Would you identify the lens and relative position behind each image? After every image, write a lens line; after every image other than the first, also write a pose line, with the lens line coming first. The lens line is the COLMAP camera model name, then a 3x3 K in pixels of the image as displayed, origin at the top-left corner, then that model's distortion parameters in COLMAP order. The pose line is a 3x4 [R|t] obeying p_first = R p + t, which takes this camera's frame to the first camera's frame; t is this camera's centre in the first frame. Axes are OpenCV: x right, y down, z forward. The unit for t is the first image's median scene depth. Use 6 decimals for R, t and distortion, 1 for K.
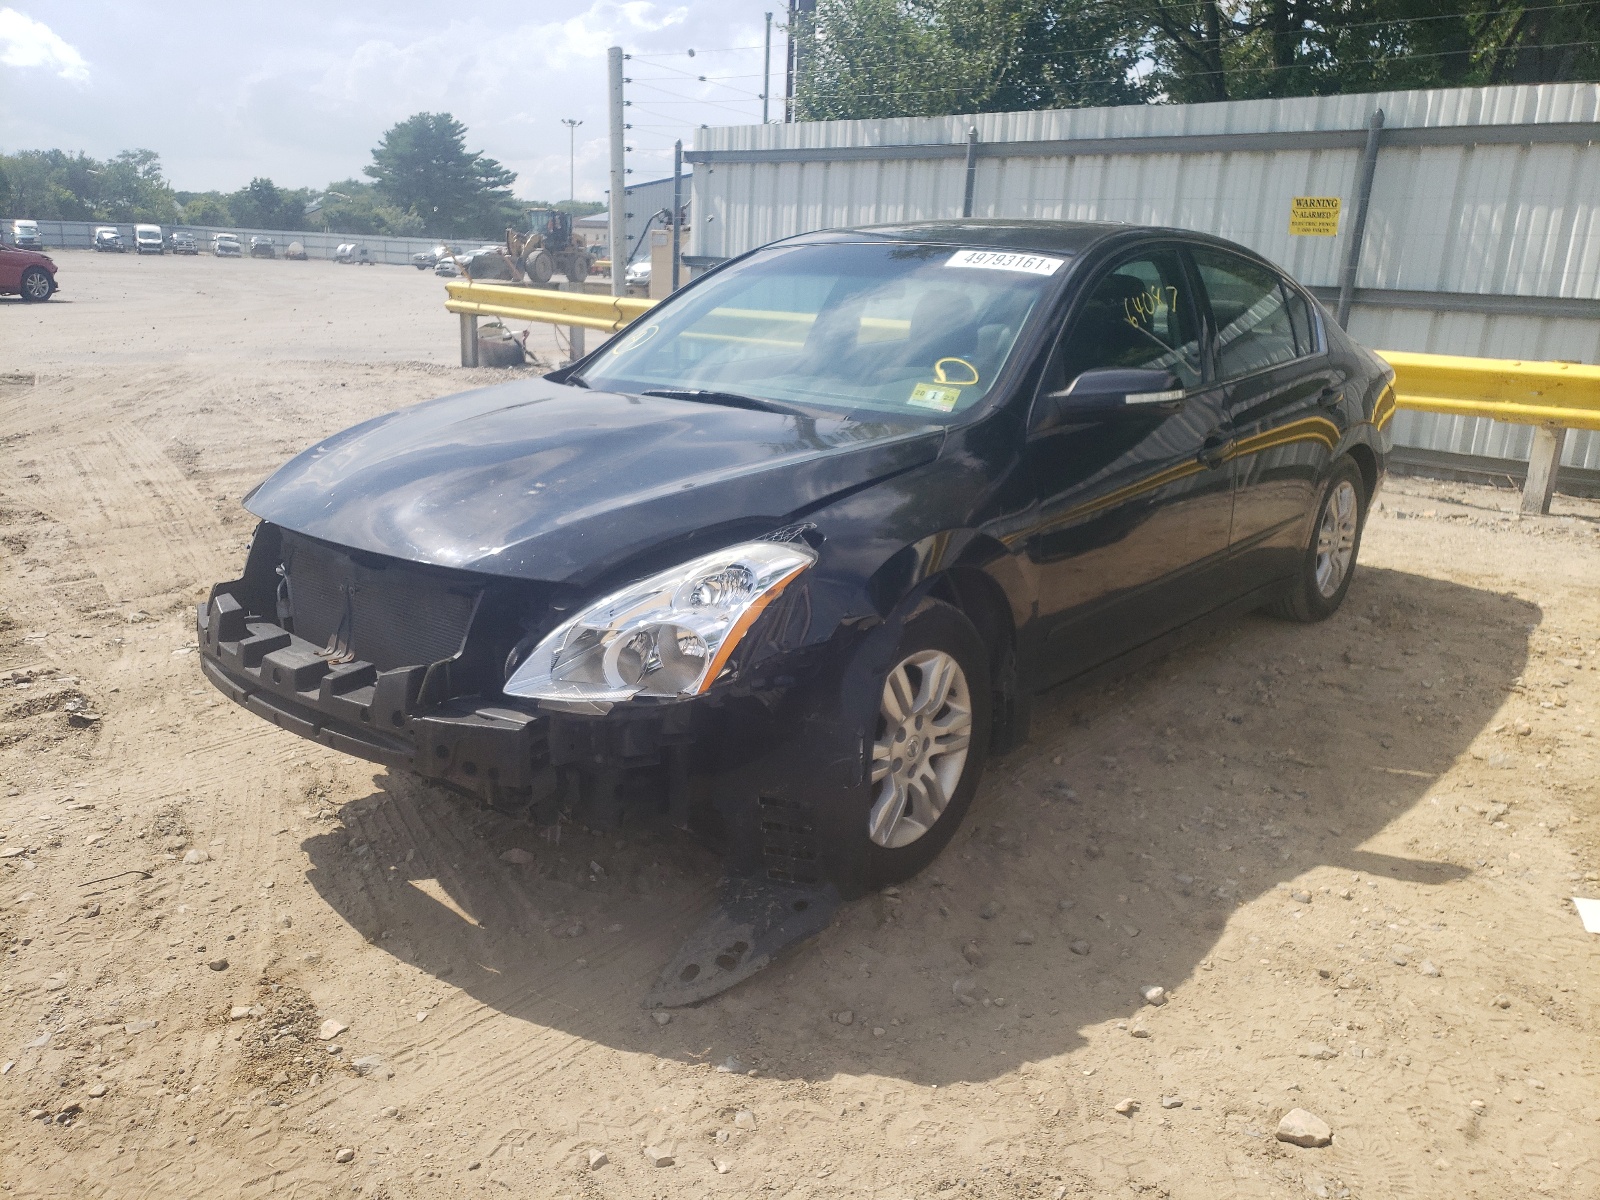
lens RADIAL K [[1294.6, 0, 800.0], [0, 1294.6, 600.0], [0, 0, 1]] dist [0.012741, 0.005307]
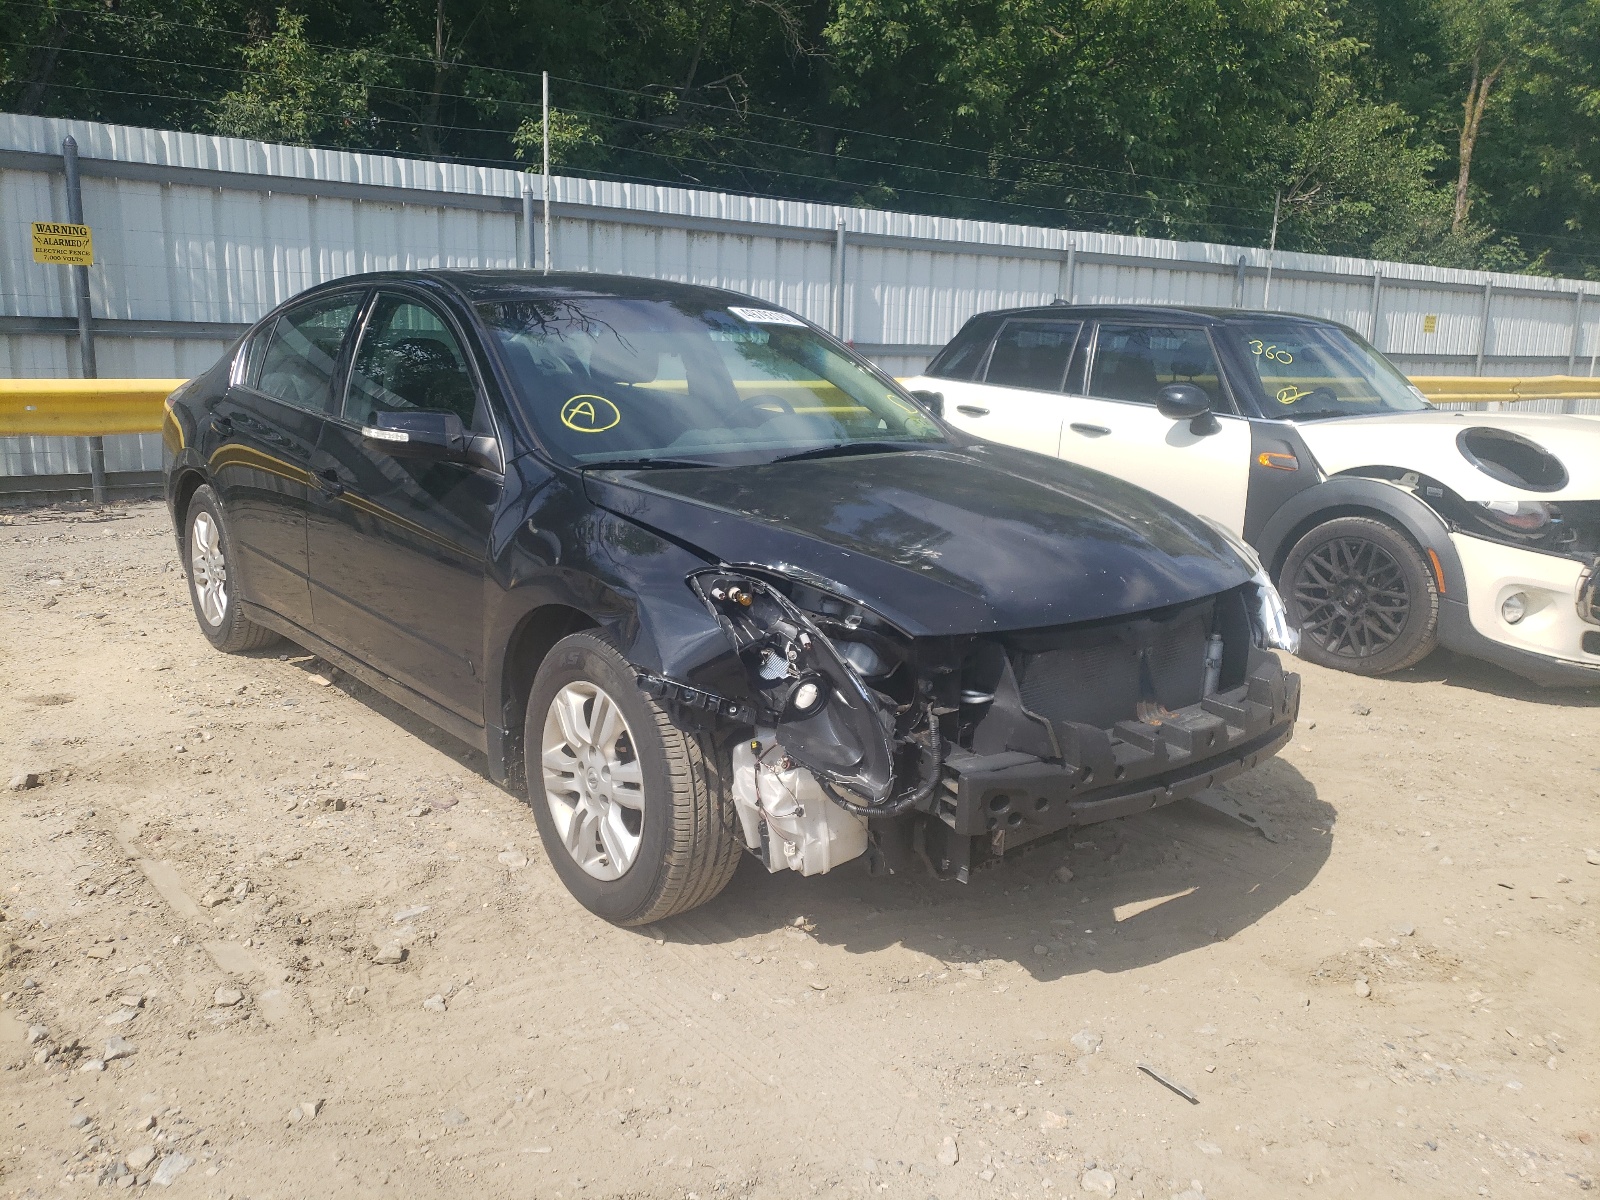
lens RADIAL K [[1206.0, 0, 800.0], [0, 1206.0, 600.0], [0, 0, 1]] dist [0.041041, -0.002828]
pose [[0.170131, -0.244687, 0.954560, -0.579360], [0.234090, 0.950988, 0.202049, -0.140454], [-0.957213, 0.189078, 0.219071, 0.459100]]
